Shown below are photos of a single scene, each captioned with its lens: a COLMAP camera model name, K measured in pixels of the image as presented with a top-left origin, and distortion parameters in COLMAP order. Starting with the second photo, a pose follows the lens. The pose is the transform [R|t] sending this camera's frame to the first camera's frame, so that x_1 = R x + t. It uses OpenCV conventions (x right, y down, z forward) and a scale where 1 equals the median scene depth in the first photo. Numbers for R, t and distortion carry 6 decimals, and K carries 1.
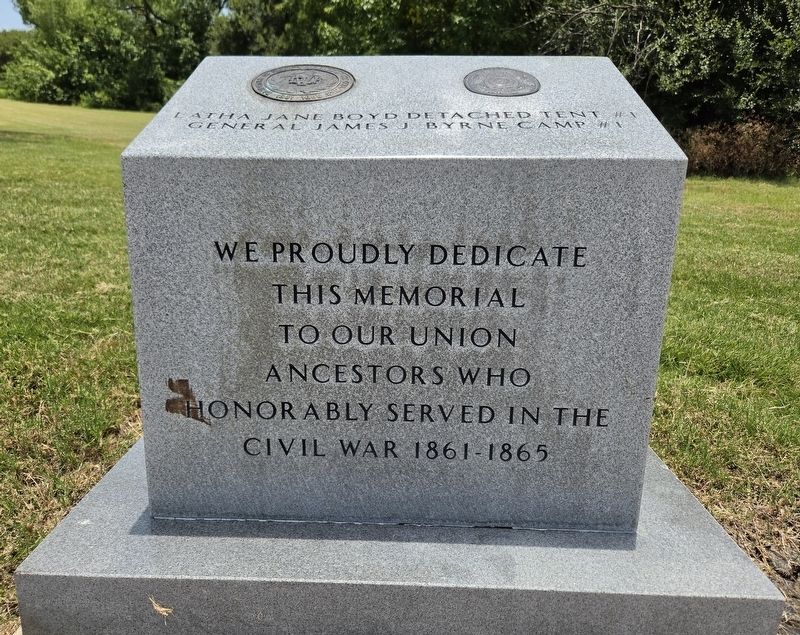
lens RADIAL K [[567.0, 0, 392.2], [0, 567.0, 317.1], [0, 0, 1]] dist [0.028356, -0.002077]
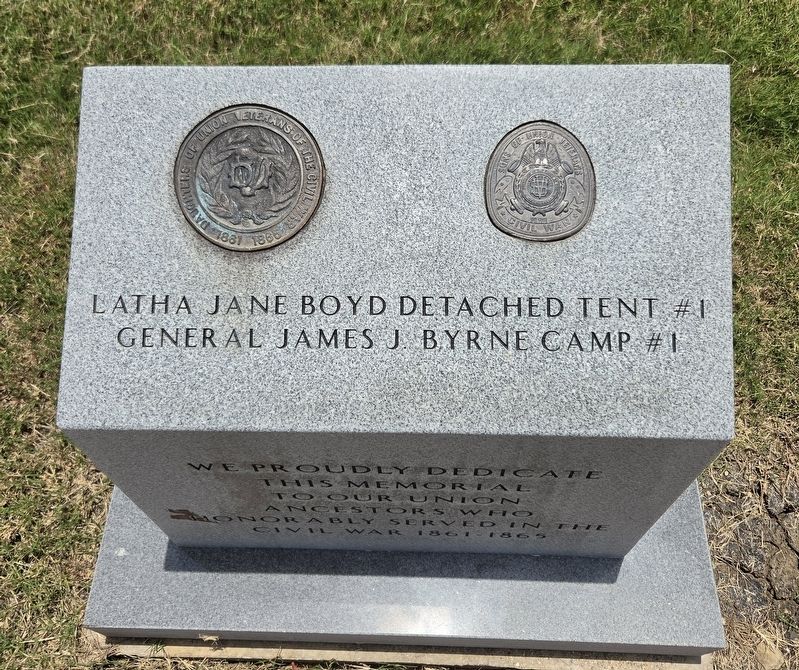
lens RADIAL K [[714.0, 0, 406.2], [0, 714.0, 335.4], [0, 0, 1]] dist [0.019677, 0.002348]
pose [[0.999529, -0.009251, -0.029276, 0.063077], [0.026147, 0.756289, 0.653715, -0.938058], [0.016093, -0.654172, 0.756175, 0.262174]]
